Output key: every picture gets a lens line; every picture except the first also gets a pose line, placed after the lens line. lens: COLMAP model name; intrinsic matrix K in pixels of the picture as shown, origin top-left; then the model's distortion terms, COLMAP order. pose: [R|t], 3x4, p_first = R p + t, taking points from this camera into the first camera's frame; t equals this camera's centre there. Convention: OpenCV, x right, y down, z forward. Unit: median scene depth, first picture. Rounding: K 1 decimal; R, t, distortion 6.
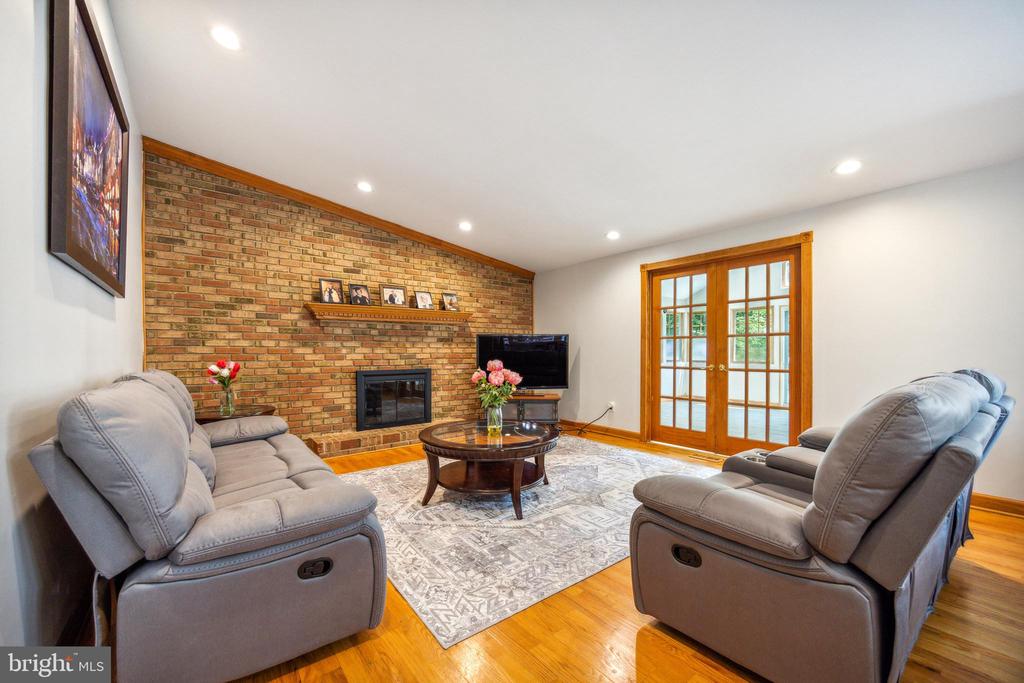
lens RADIAL K [[394.7, 0, 510.3], [0, 394.7, 346.4], [0, 0, 1]] dist [-0.001537, -0.000101]
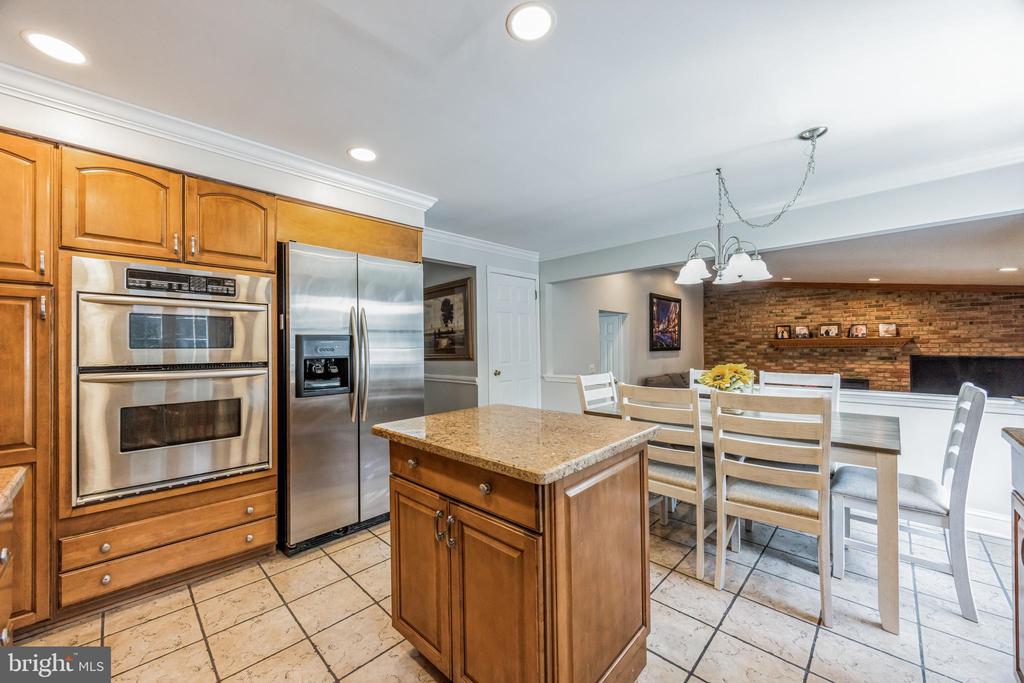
lens RADIAL K [[394.7, 0, 510.3], [0, 394.7, 346.4], [0, 0, 1]] dist [-0.001537, -0.000101]
pose [[0.144901, -0.001710, -0.989445, 1.151067], [0.016100, 0.999870, 0.000630, -0.094029], [0.989315, -0.016021, 0.144910, -0.507033]]
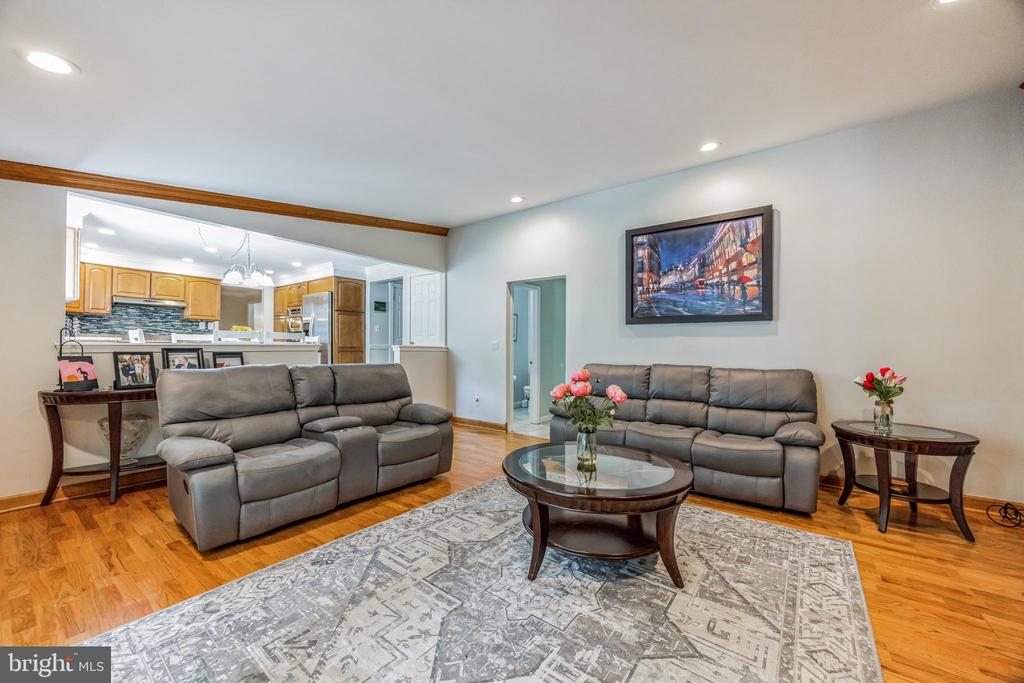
lens RADIAL K [[388.6, 0, 512.0], [0, 388.6, 341.5], [0, 0, 1]] dist [-0.007794, -0.000124]
pose [[-0.962390, -0.009190, -0.271515, 0.199092], [0.000386, 0.999380, -0.035195, 0.004449], [0.271671, -0.033976, -0.961790, 1.098895]]
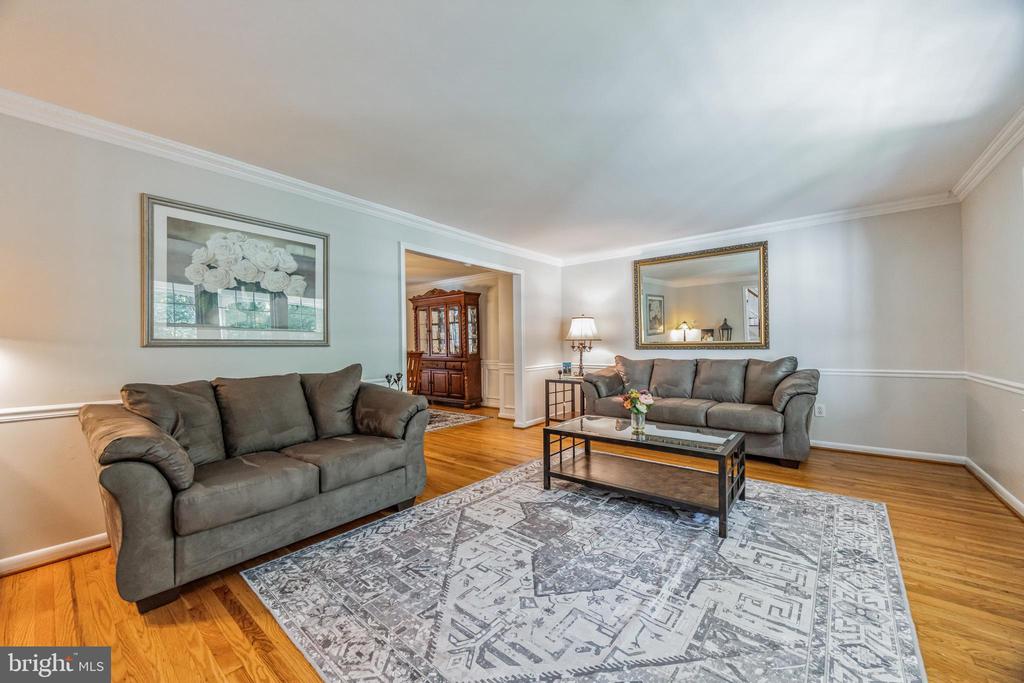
lens RADIAL K [[394.7, 0, 510.3], [0, 394.7, 346.4], [0, 0, 1]] dist [-0.001537, -0.000101]
pose [[0.975718, -0.008230, 0.218876, -0.173974], [0.004750, 0.999854, 0.016423, 0.004990], [-0.218980, -0.014985, 0.975614, 0.271291]]
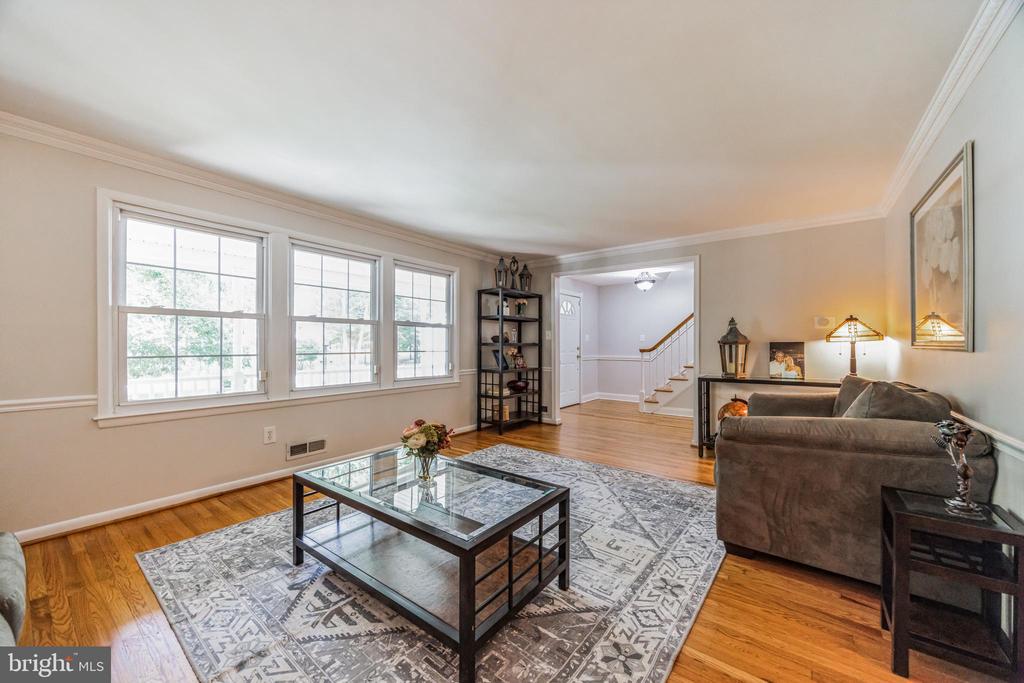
lens RADIAL K [[394.7, 0, 510.3], [0, 394.7, 346.4], [0, 0, 1]] dist [-0.001537, -0.000101]
pose [[-0.967331, 0.000988, -0.253516, 0.171786], [0.003329, 0.999956, -0.008807, 0.010161], [0.253497, -0.009364, -0.967291, 1.242963]]
